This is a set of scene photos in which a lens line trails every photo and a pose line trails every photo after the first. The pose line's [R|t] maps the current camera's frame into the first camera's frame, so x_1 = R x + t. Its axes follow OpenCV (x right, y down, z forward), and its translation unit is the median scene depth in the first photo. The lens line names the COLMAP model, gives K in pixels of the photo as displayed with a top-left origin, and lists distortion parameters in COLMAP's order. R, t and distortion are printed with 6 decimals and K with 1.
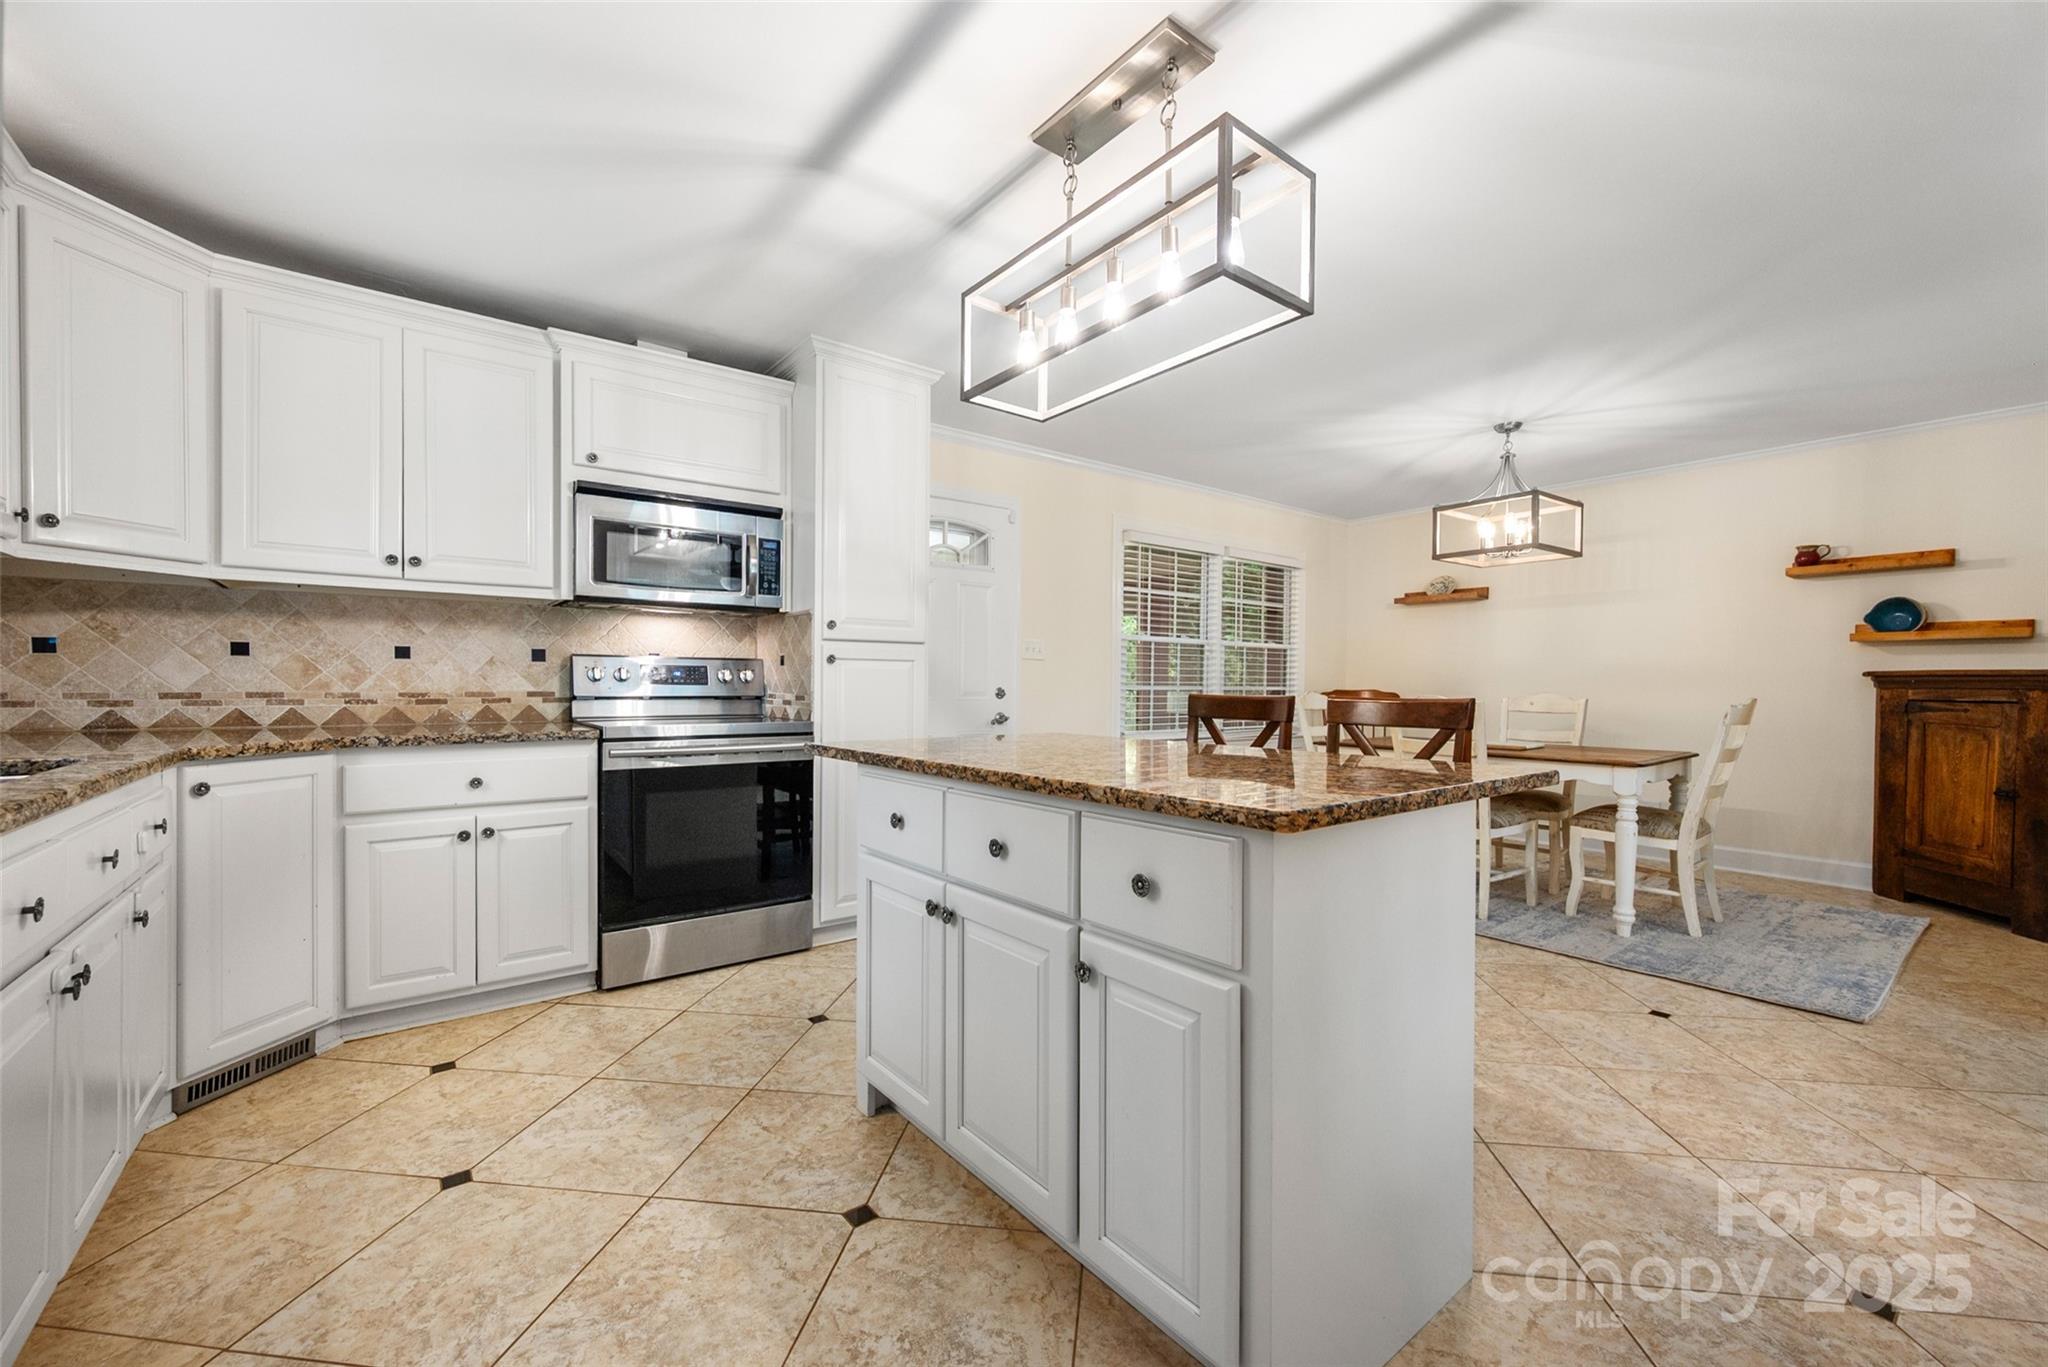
lens RADIAL K [[815.2, 0, 1028.7], [0, 815.2, 696.7], [0, 0, 1]] dist [0.002074, -0.000162]
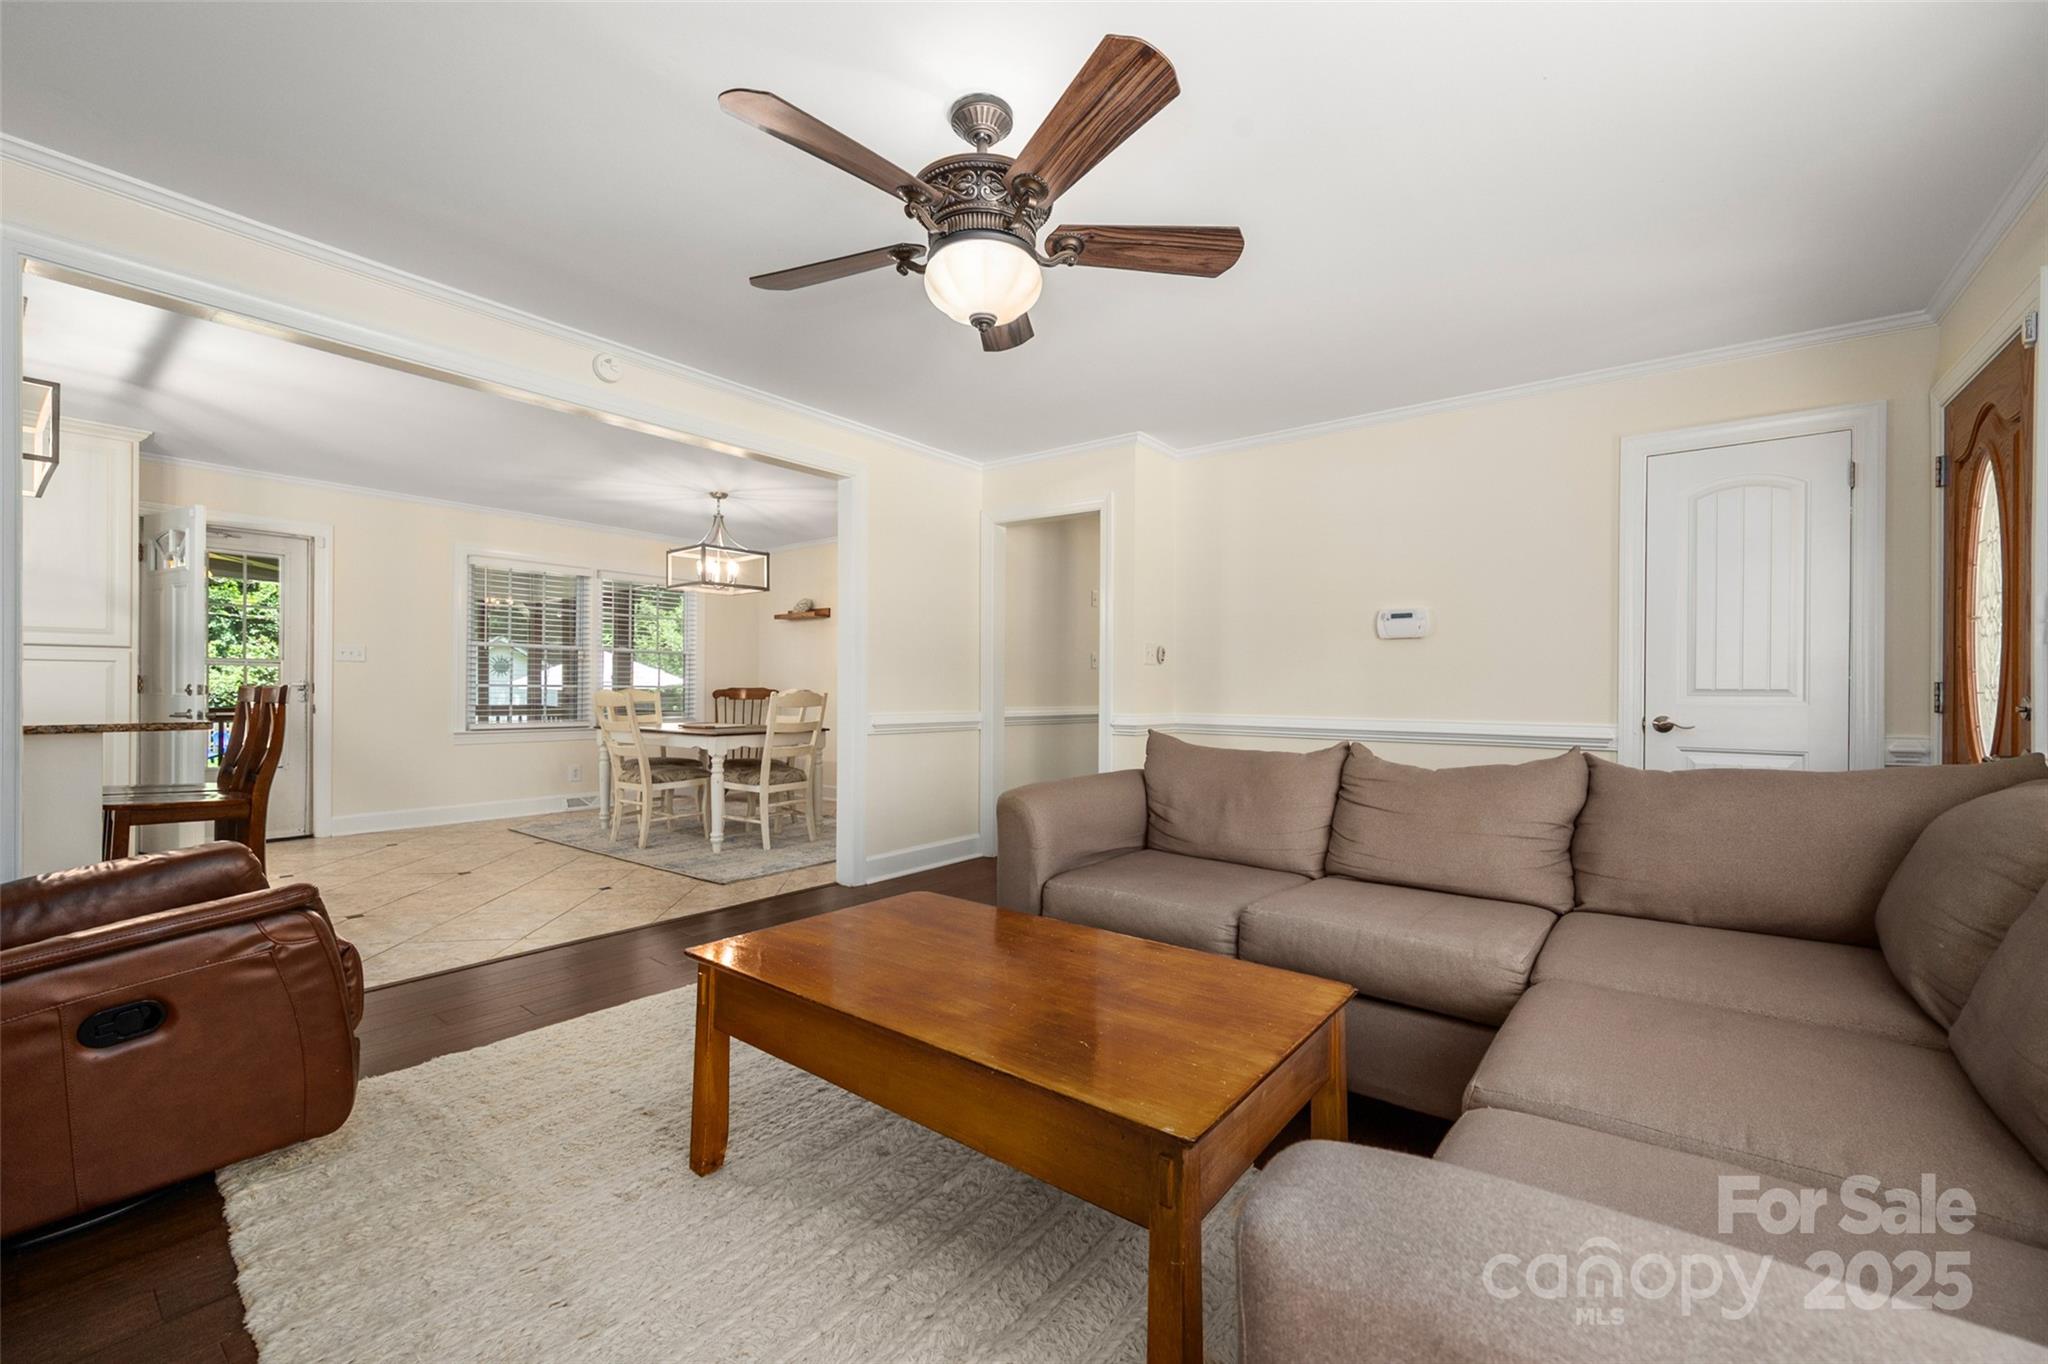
lens RADIAL K [[827.0, 0, 1024.8], [0, 827.0, 691.2], [0, 0, 1]] dist [-0.001508, -0.000279]
pose [[0.968862, 0.000695, 0.247600, 0.786966], [0.002749, 0.999904, -0.013561, 0.024076], [-0.247585, 0.013819, 0.968768, -0.521772]]
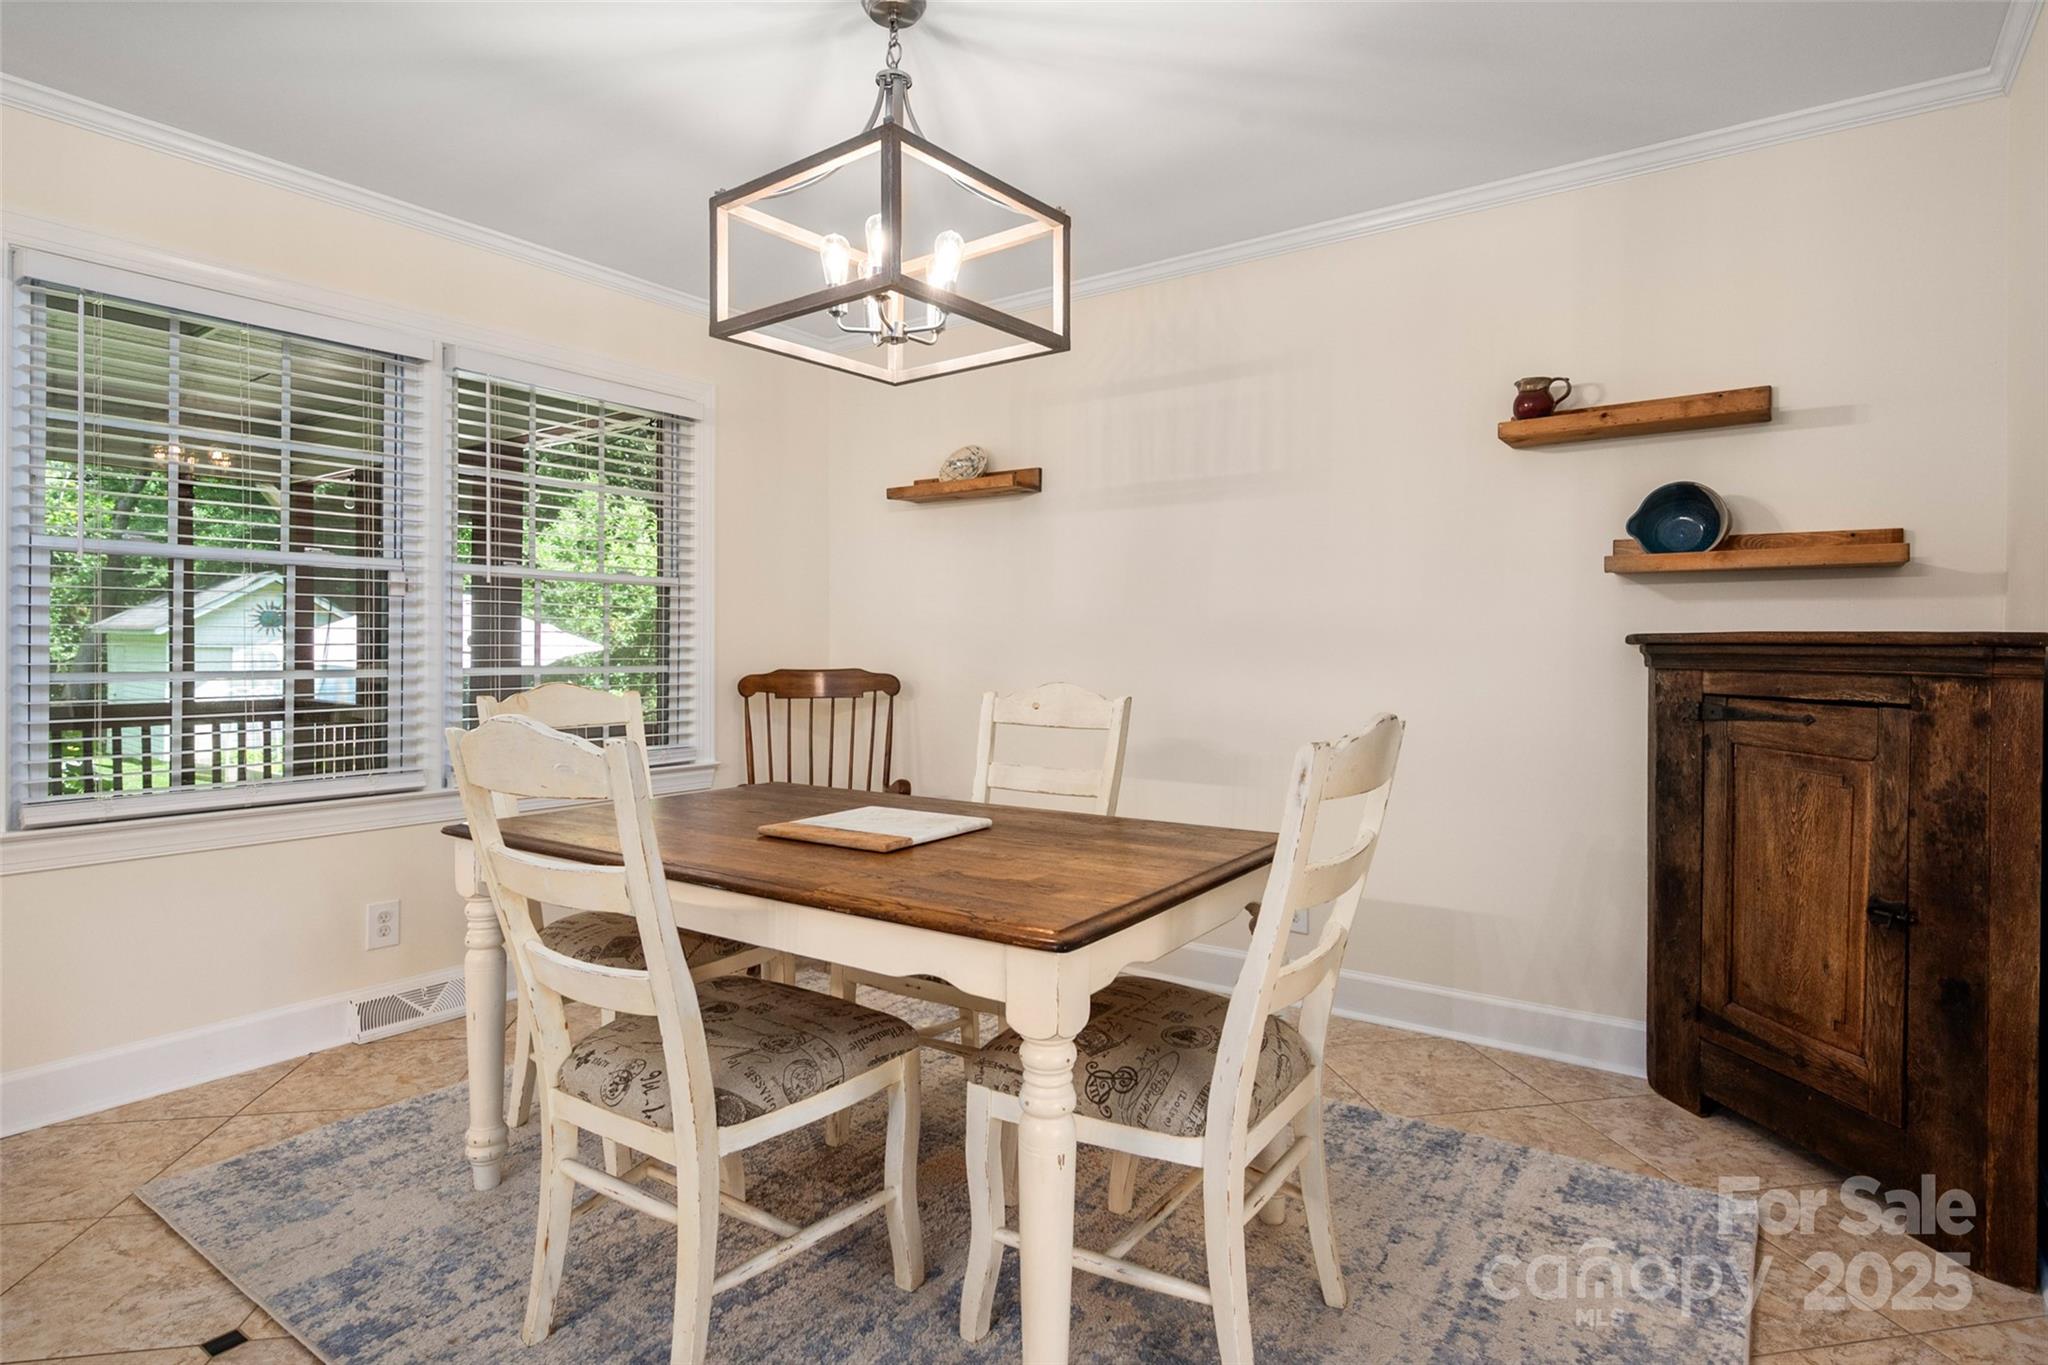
lens RADIAL K [[1065.7, 0, 1030.9], [0, 1065.7, 652.3], [0, 0, 1]] dist [-0.004077, -0.000898]
pose [[0.957596, -0.006443, 0.288041, 0.529212], [0.009035, 0.999930, -0.007671, -0.019478], [-0.287971, 0.009949, 0.957587, 0.525417]]
